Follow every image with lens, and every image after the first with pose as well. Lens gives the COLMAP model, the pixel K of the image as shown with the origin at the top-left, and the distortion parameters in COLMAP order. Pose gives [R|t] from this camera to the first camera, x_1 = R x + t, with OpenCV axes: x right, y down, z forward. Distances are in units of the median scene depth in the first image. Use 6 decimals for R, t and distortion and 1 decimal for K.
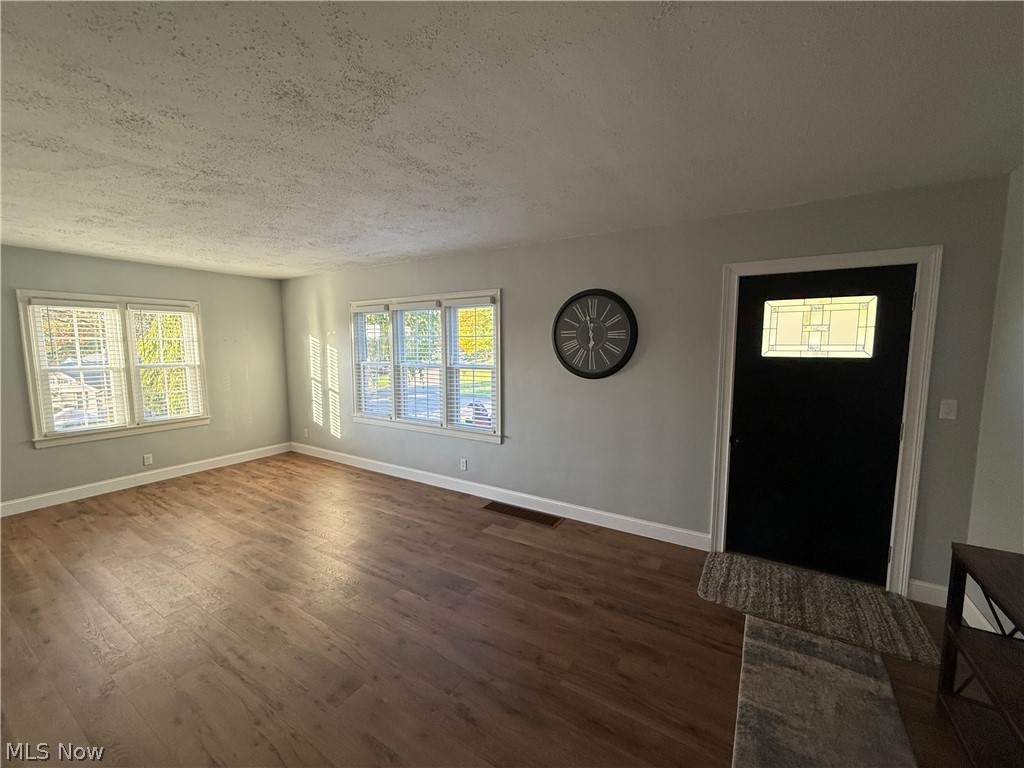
lens RADIAL K [[410.2, 0, 510.5], [0, 410.2, 385.3], [0, 0, 1]] dist [-0.001706, 0.002470]
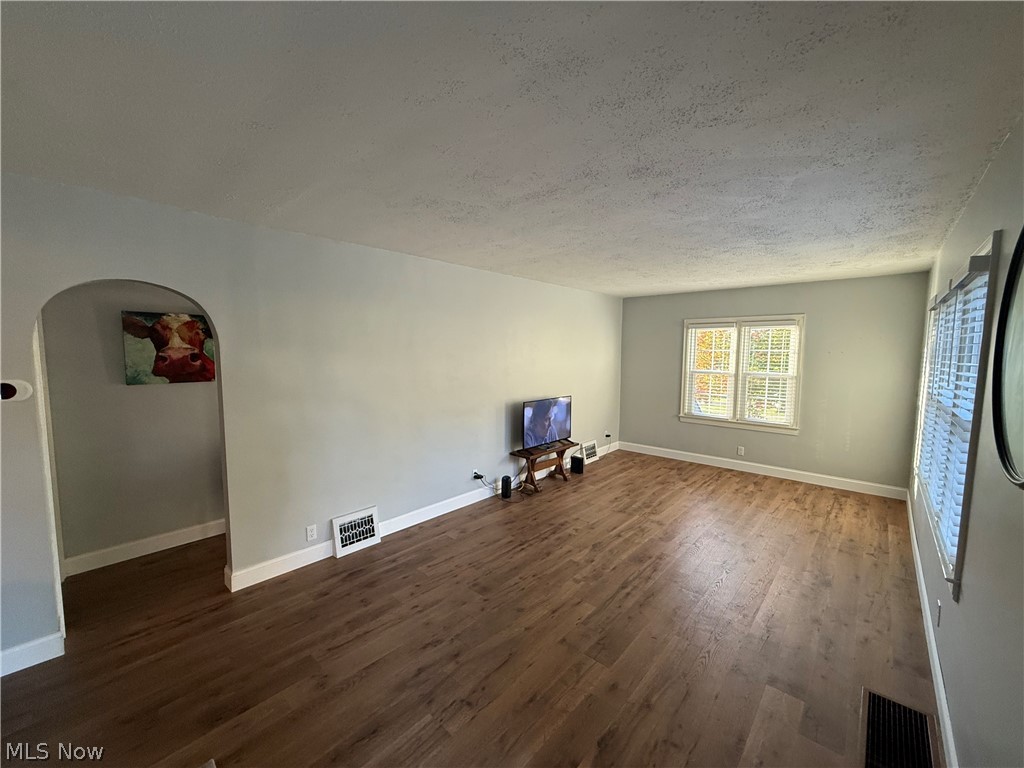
lens RADIAL K [[410.2, 0, 510.5], [0, 410.2, 385.3], [0, 0, 1]] dist [-0.001706, 0.002470]
pose [[-0.183849, 0.084870, -0.979284, 0.418852], [-0.106107, 0.988731, 0.105609, -0.067306], [0.977211, 0.123325, -0.172772, 0.547629]]
